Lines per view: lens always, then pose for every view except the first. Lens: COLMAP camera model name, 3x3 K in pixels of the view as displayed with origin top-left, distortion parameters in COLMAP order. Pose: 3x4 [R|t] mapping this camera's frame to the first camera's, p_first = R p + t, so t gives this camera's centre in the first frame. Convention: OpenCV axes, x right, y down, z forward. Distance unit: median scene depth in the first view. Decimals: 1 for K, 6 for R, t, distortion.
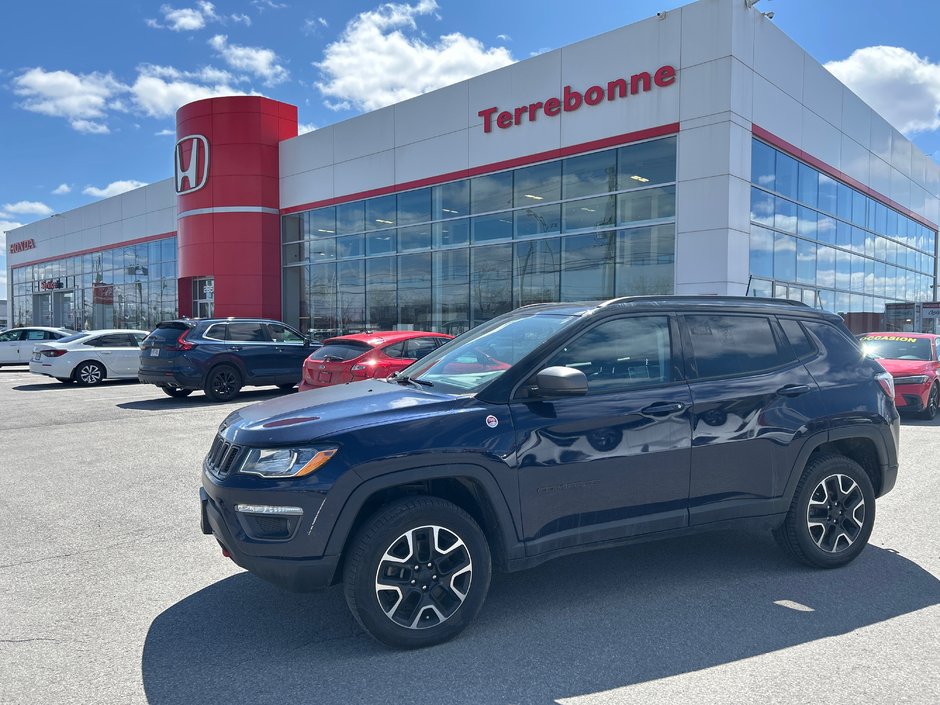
lens RADIAL K [[701.2, 0, 467.3], [0, 701.2, 350.9], [0, 0, 1]] dist [0.053529, -0.057891]
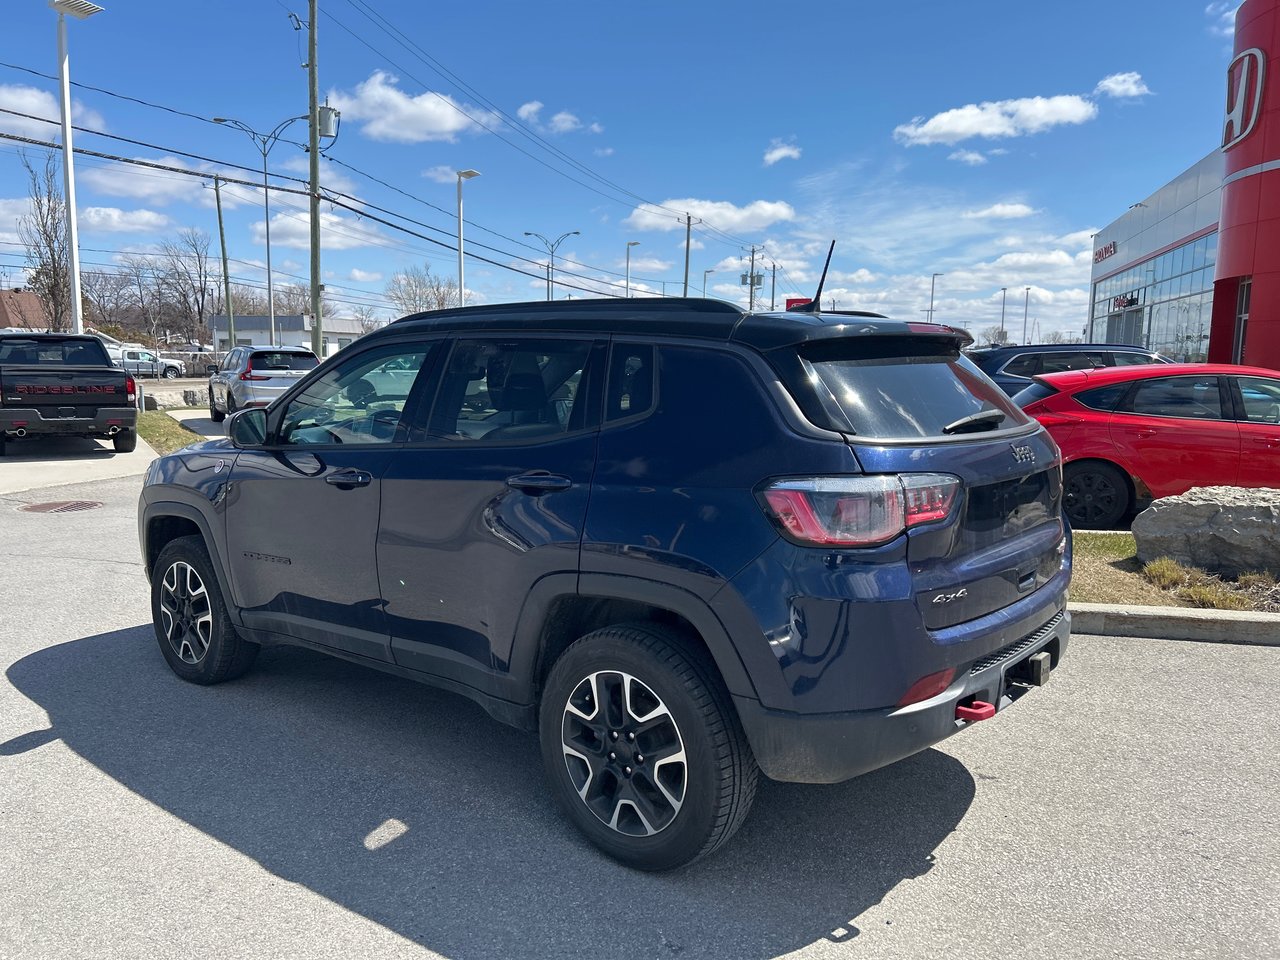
lens RADIAL K [[966.2, 0, 650.0], [0, 966.2, 480.6], [0, 0, 1]] dist [0.025473, -0.001726]
pose [[0.455229, 0.107801, -0.883824, 0.219934], [-0.026556, 0.993846, 0.107542, -0.004276], [0.889978, -0.025485, 0.455291, 0.148309]]
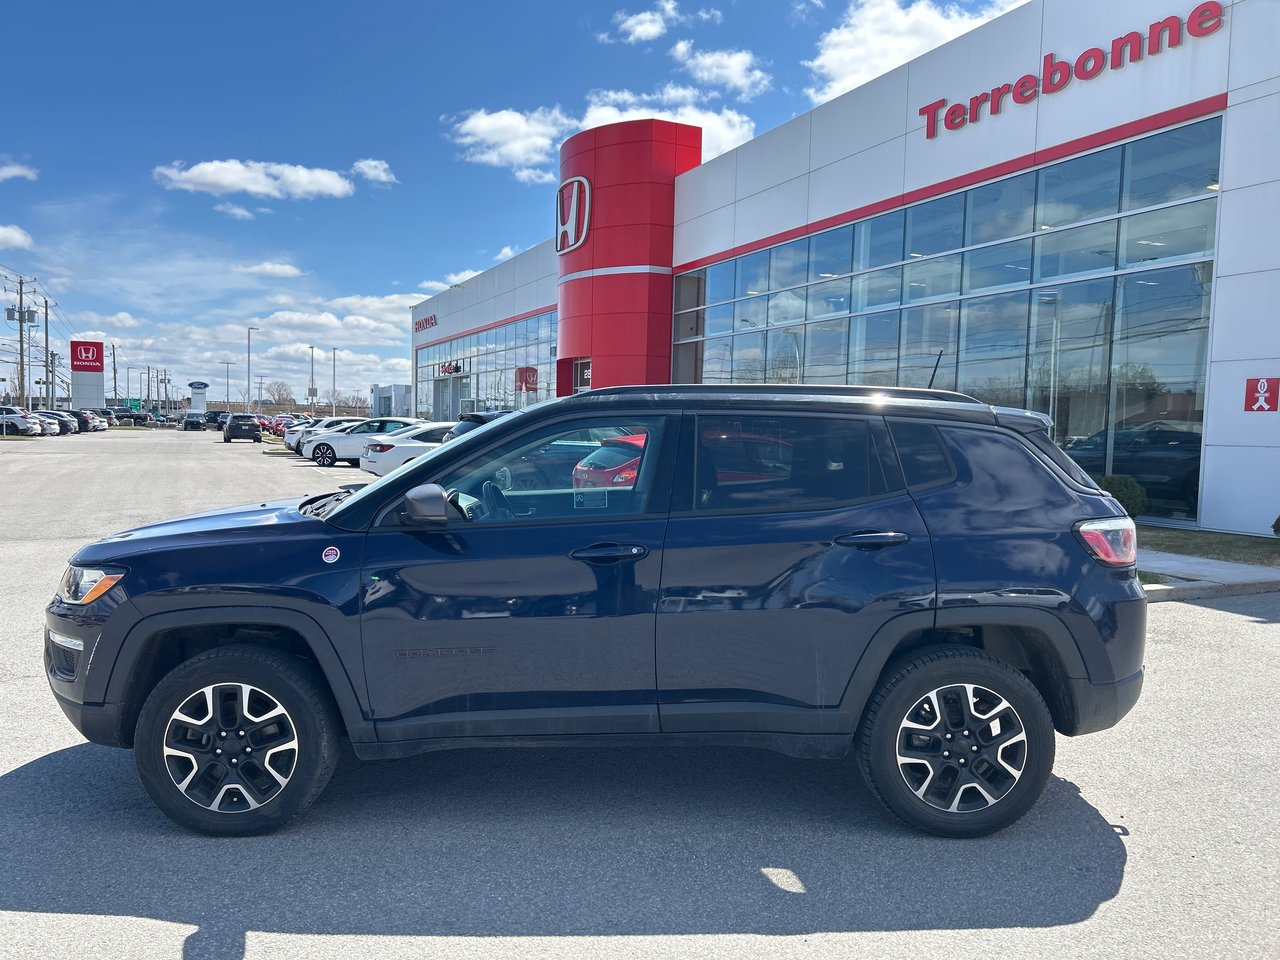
lens RADIAL K [[954.8, 0, 636.4], [0, 954.8, 477.8], [0, 0, 1]] dist [0.053529, -0.057891]
pose [[0.925565, 0.037941, -0.376683, 0.114545], [-0.029029, 0.999149, 0.029309, -0.003116], [0.377474, -0.016193, 0.925879, 0.029489]]
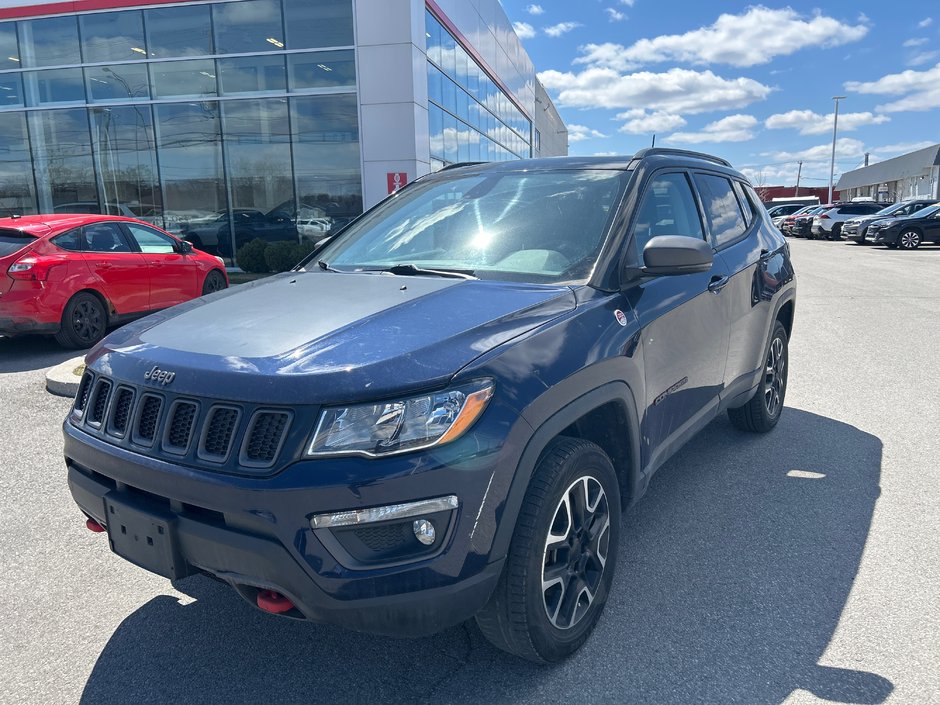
lens RADIAL K [[701.2, 0, 467.3], [0, 701.2, 350.9], [0, 0, 1]] dist [0.053529, -0.057891]
pose [[0.853022, -0.117665, 0.508437, -0.073572], [0.036095, 0.985220, 0.167446, 0.001777], [-0.520625, -0.124483, 0.844662, 0.077586]]
